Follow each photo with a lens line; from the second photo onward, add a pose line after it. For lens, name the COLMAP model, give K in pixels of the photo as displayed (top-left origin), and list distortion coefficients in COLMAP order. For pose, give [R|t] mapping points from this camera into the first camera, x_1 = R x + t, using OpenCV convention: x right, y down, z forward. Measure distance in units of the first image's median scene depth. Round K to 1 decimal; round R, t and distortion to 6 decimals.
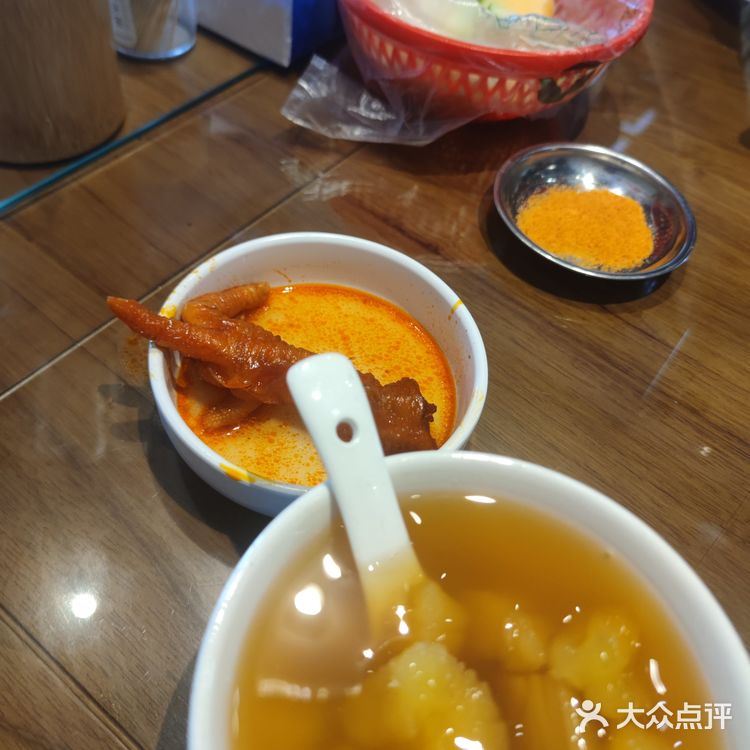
lens RADIAL K [[748.3, 0, 366.2], [0, 748.3, 374.6], [0, 0, 1]] dist [0.071029, -0.022612]
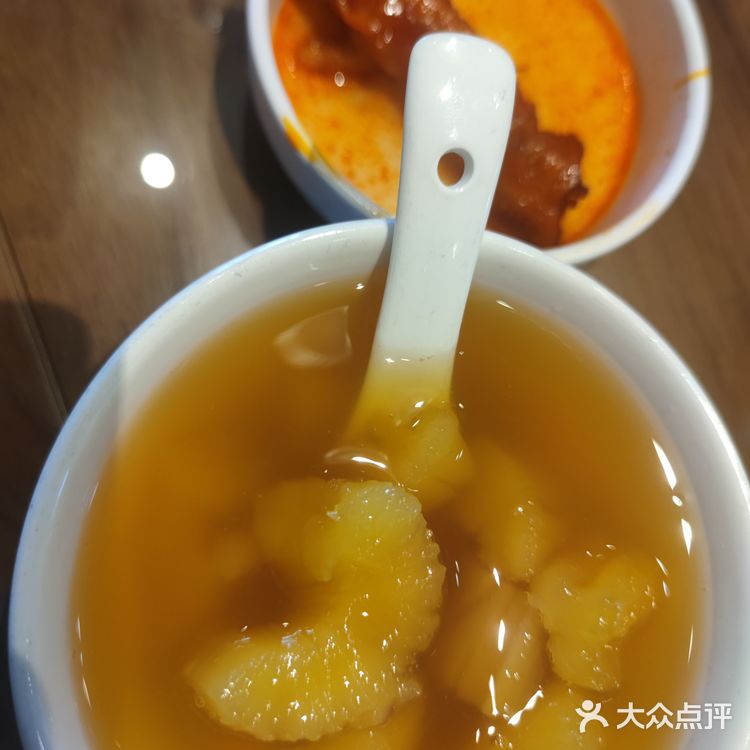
lens RADIAL K [[748.3, 0, 366.2], [0, 748.3, 374.6], [0, 0, 1]] dist [0.071029, -0.022612]
pose [[0.868537, 0.495625, -0.000485, -0.003193], [-0.455956, 0.799404, 0.391225, -0.002176], [0.194288, -0.339572, 0.920295, 0.263774]]
